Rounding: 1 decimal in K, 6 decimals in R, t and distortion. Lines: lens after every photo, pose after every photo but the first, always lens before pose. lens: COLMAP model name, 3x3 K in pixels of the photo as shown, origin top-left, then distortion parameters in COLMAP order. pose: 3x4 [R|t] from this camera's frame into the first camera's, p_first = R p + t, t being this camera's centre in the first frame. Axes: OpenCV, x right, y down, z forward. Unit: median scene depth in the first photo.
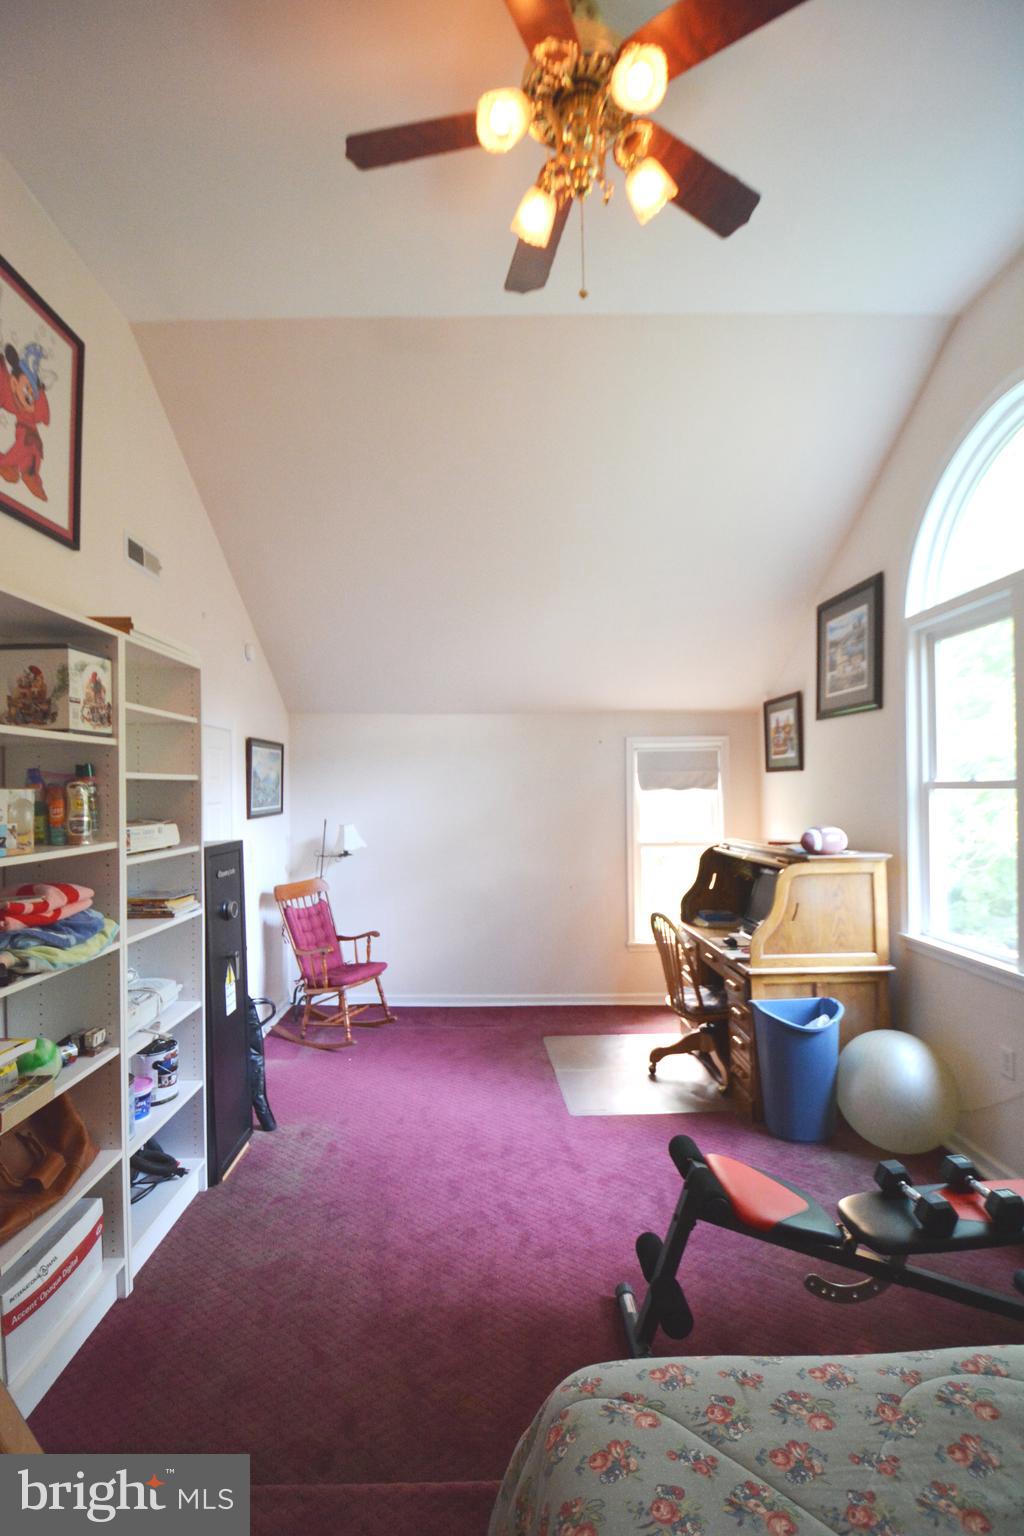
lens RADIAL K [[676.3, 0, 513.1], [0, 676.3, 780.9], [0, 0, 1]] dist [0.004177, -0.014842]
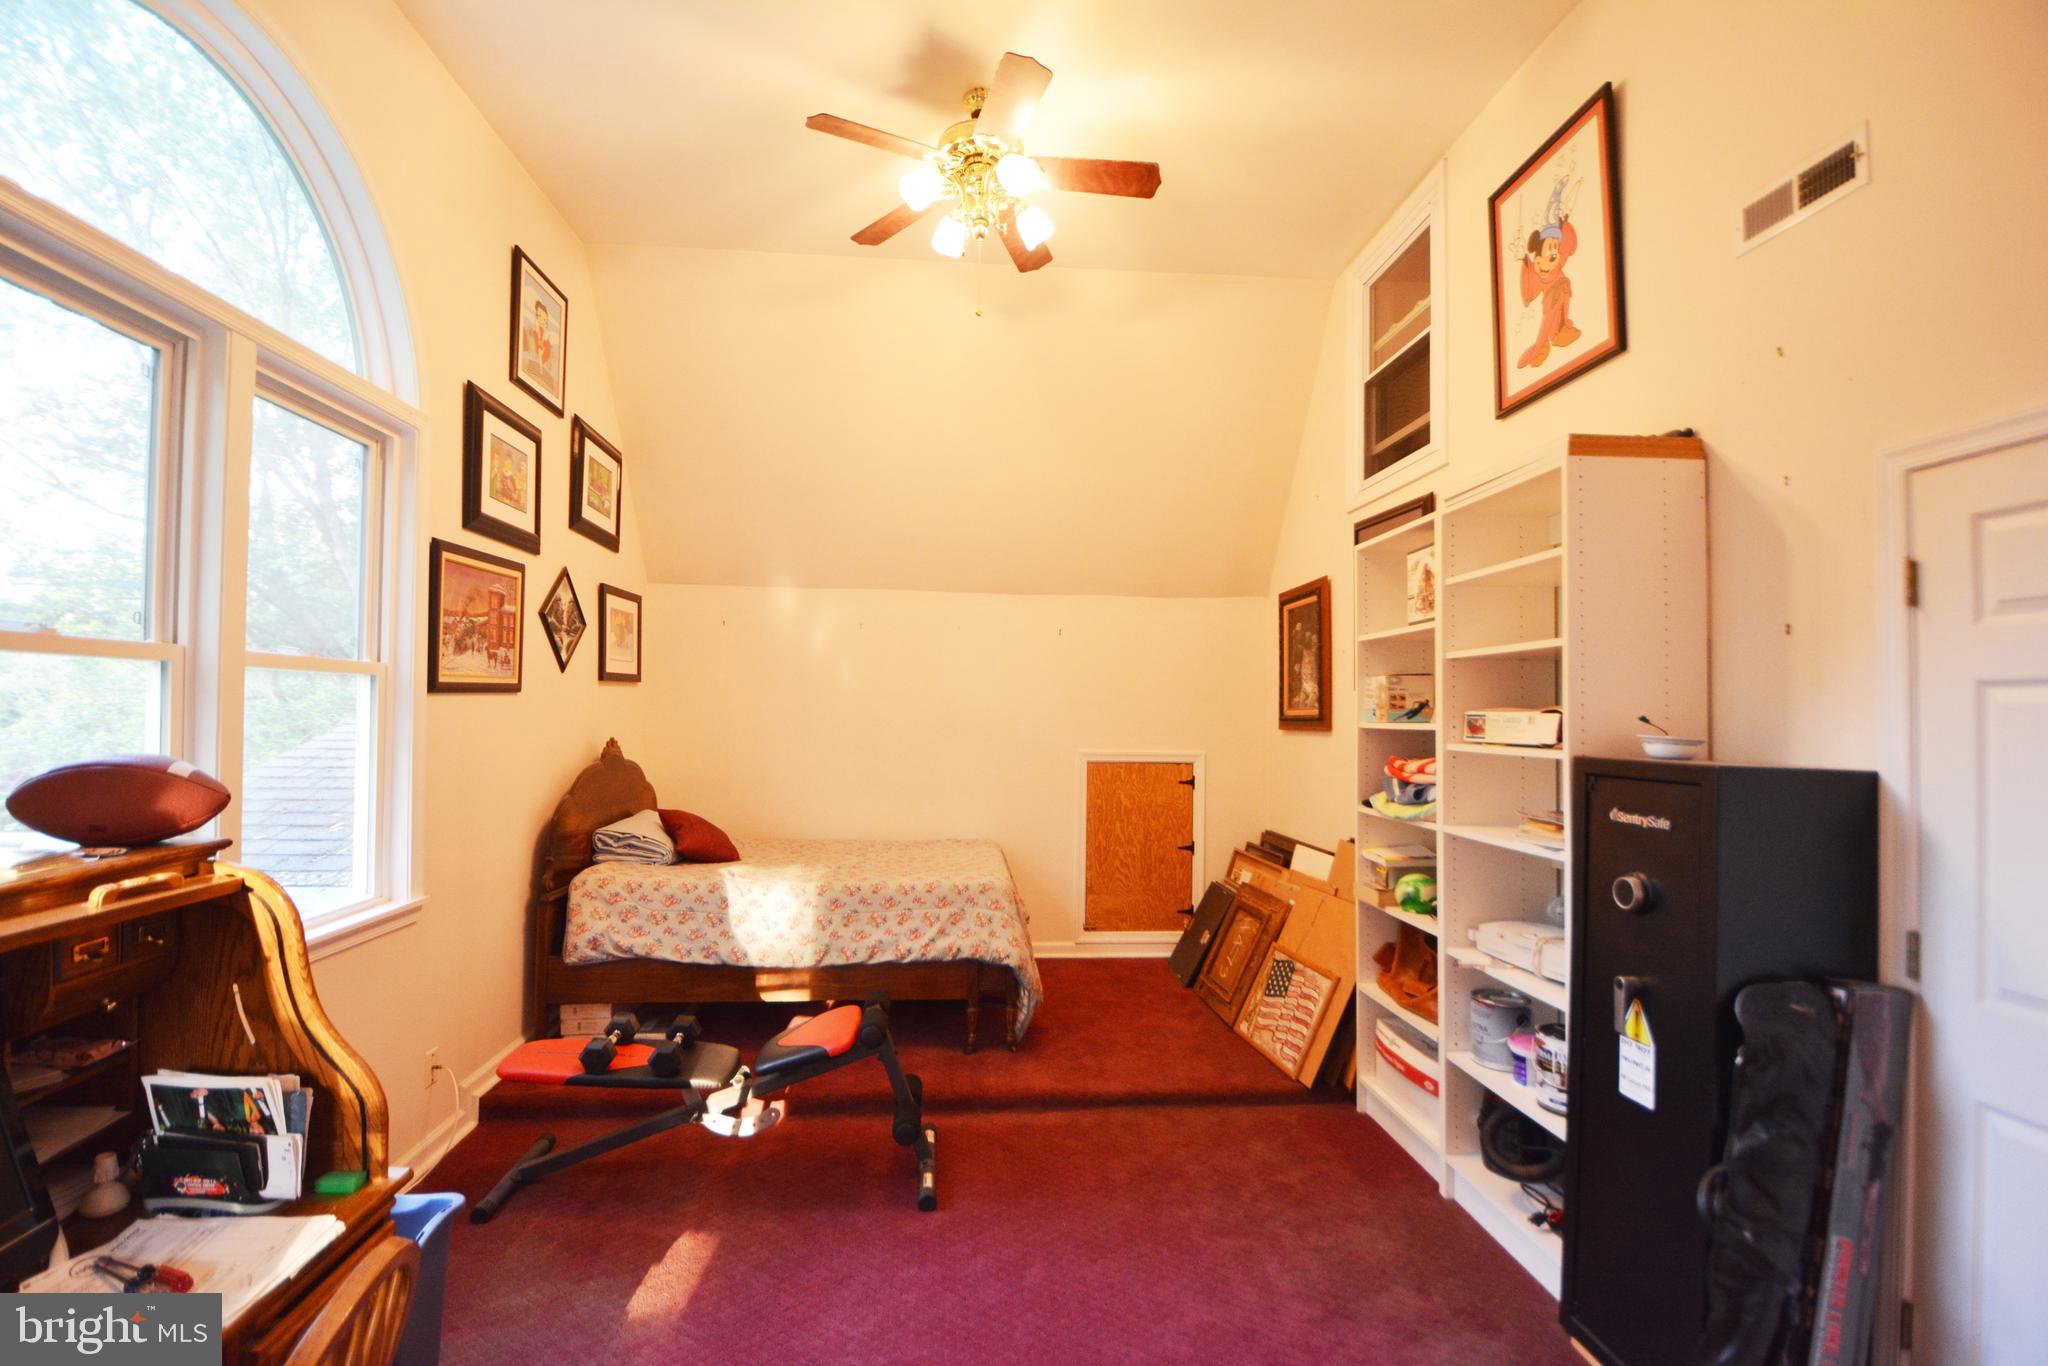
lens RADIAL K [[901.7, 0, 1021.0], [0, 901.7, 687.8], [0, 0, 1]] dist [0.004177, -0.014842]
pose [[-0.997198, 0.004841, -0.074652, 0.119166], [0.007564, 0.999315, -0.036235, 0.076246], [0.074426, -0.036698, -0.996551, 2.151752]]
